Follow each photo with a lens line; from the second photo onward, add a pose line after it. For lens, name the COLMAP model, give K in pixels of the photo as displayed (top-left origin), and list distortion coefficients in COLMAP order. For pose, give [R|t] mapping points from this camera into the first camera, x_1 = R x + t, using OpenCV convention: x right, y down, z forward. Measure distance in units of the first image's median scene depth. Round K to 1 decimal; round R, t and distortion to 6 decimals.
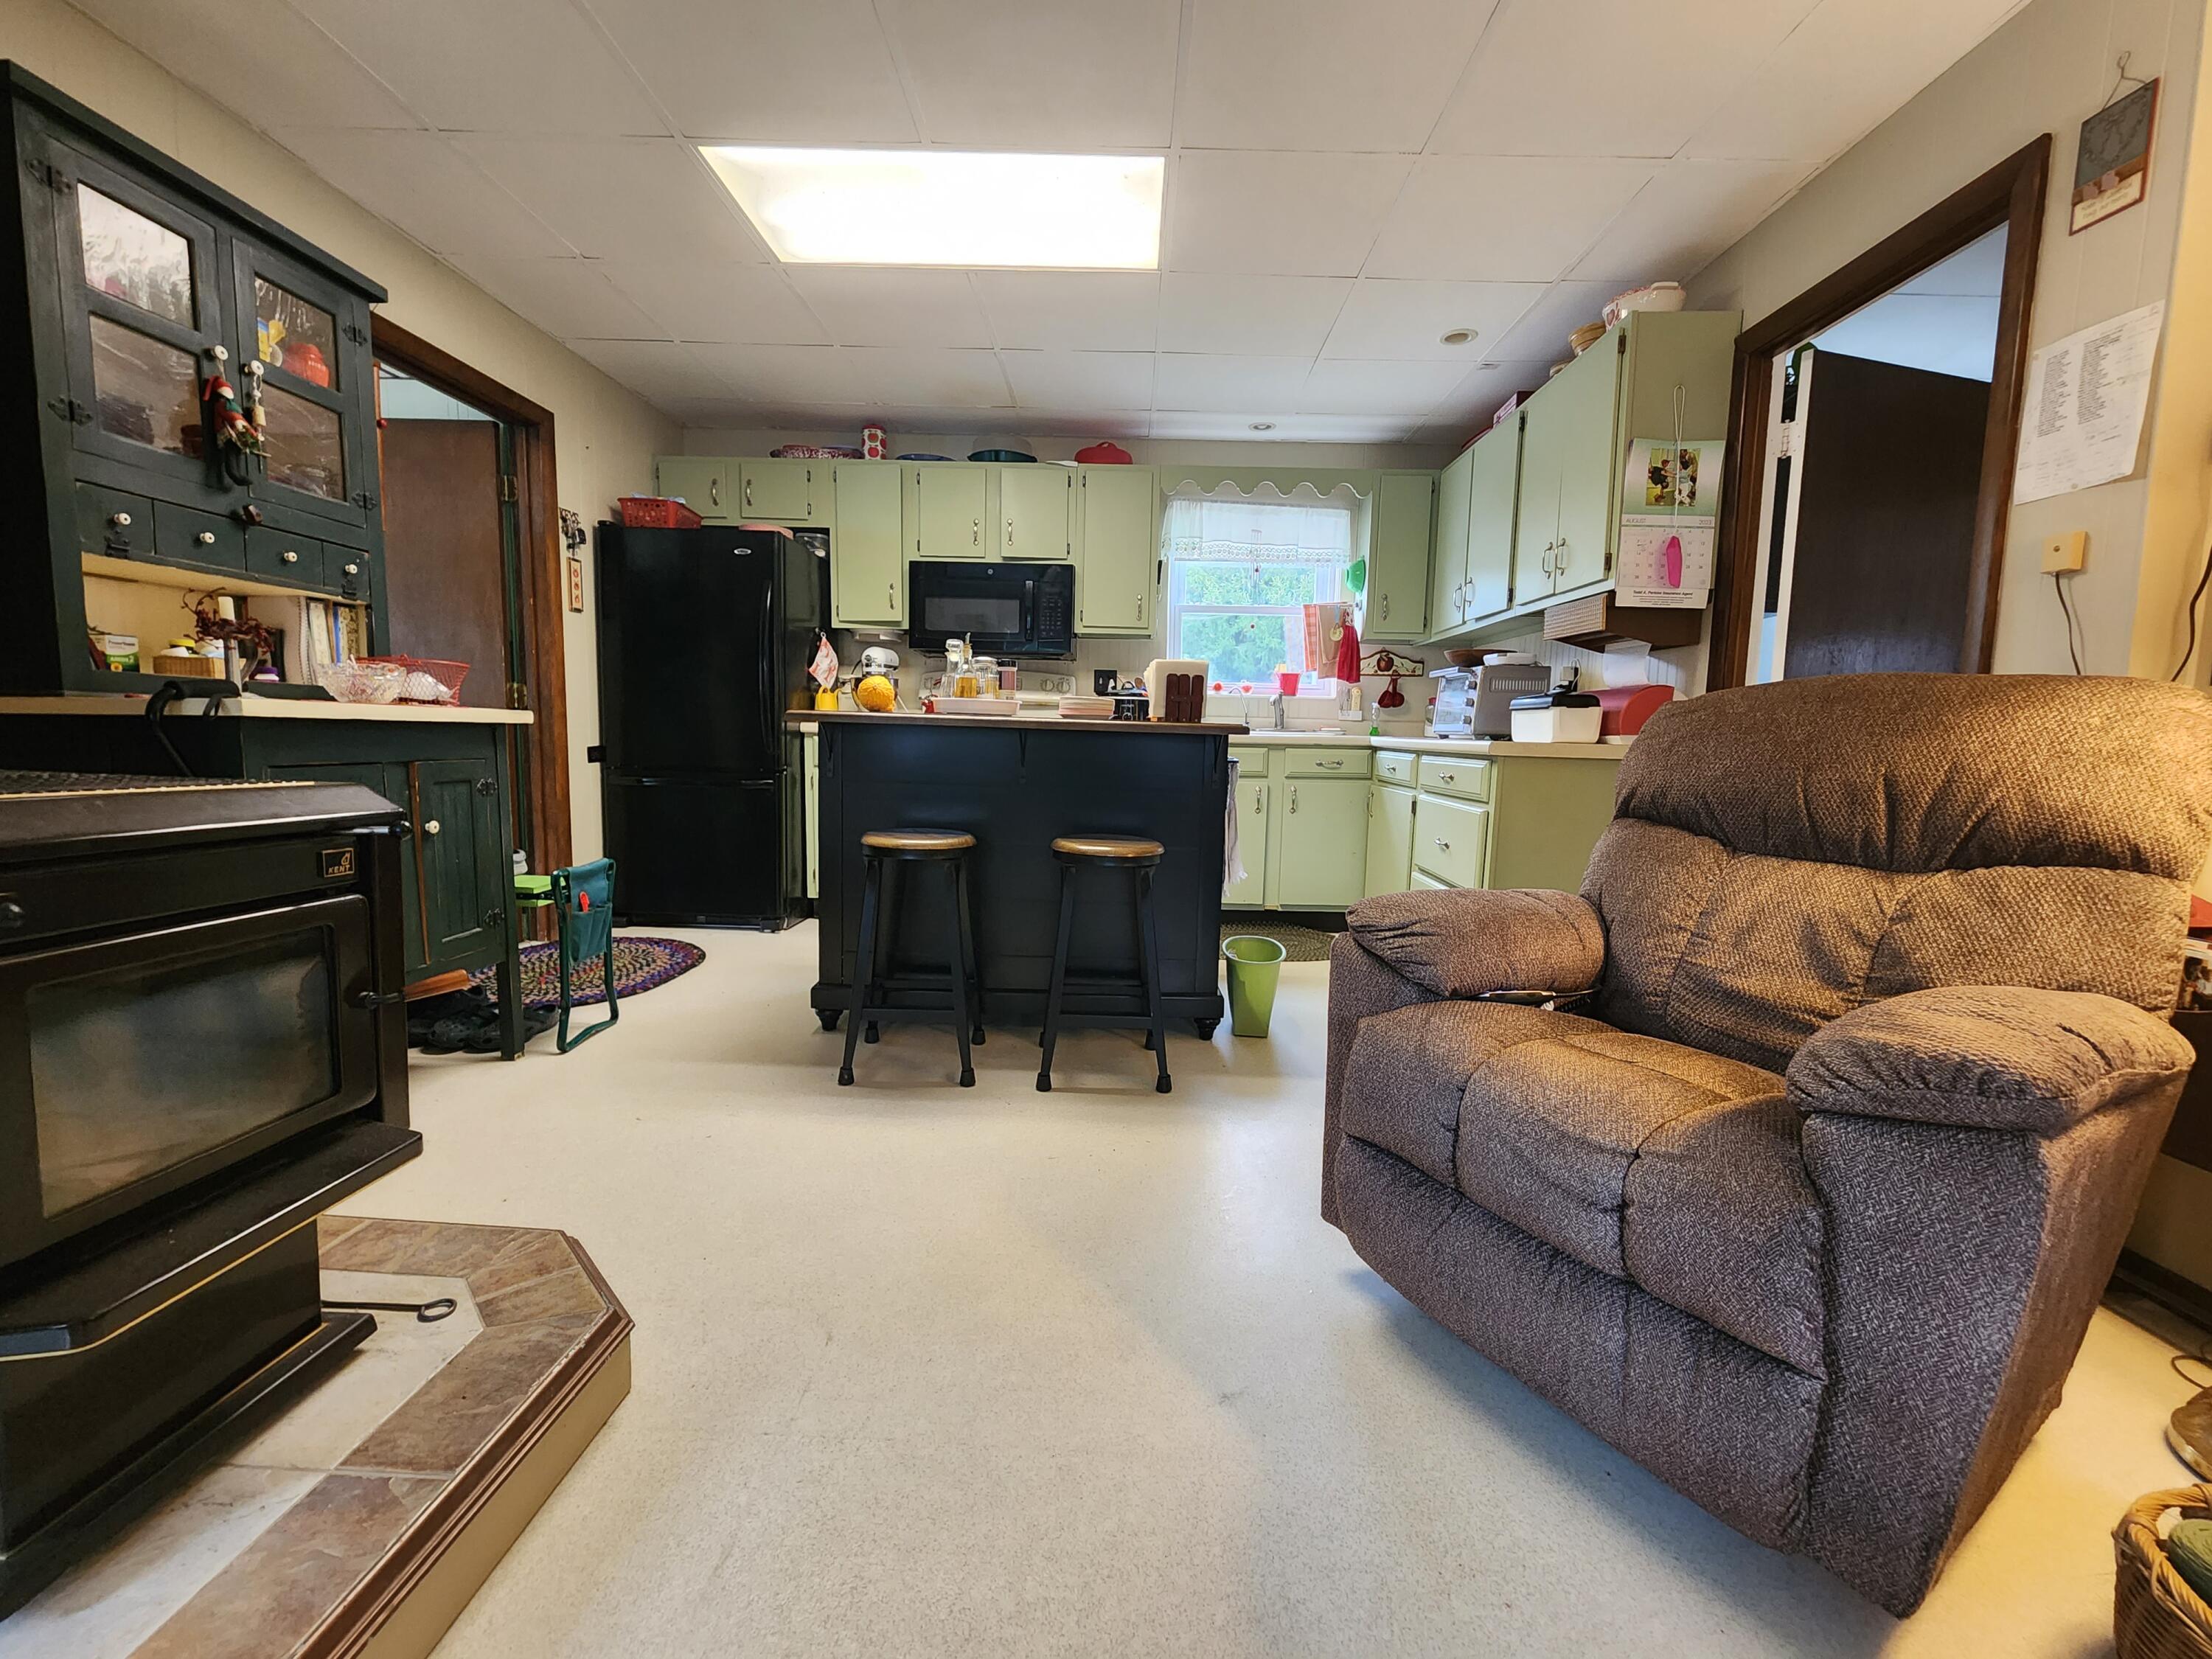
lens RADIAL K [[910.3, 0, 1109.6], [0, 910.3, 834.1], [0, 0, 1]] dist [-0.000665, -0.001384]
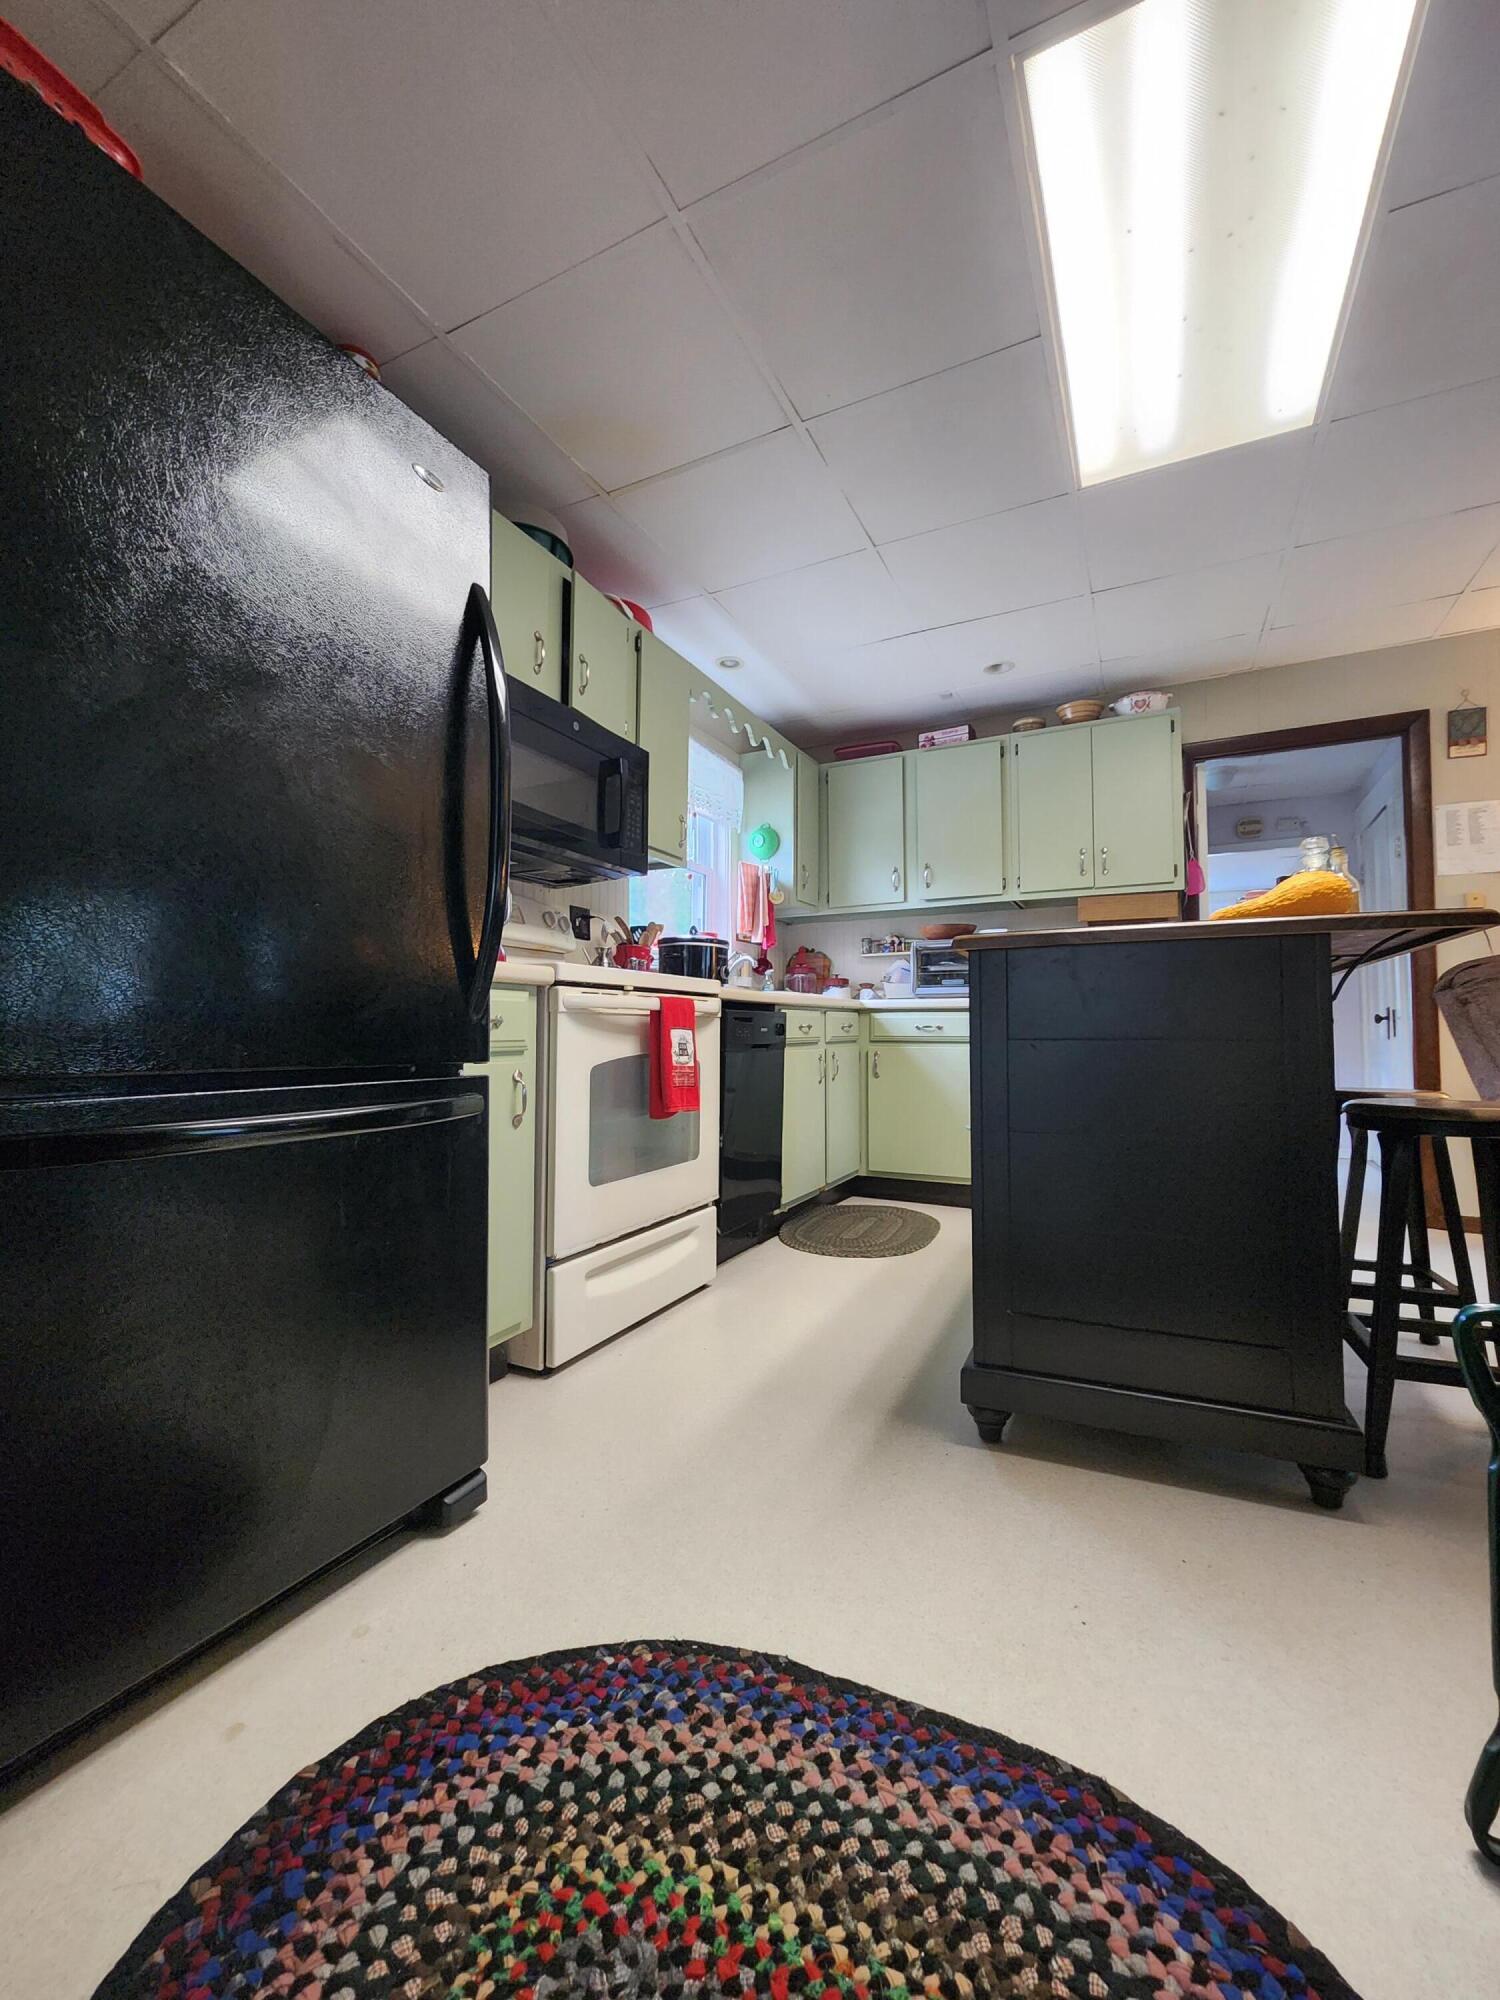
lens RADIAL K [[823.0, 0, 750.3], [0, 823.0, 995.4], [0, 0, 1]] dist [-0.000665, -0.001384]
pose [[0.429846, 0.007852, 0.902868, -1.434251], [0.113681, 0.991534, -0.062745, -0.158811], [-0.895717, 0.129610, 0.425314, 1.717297]]
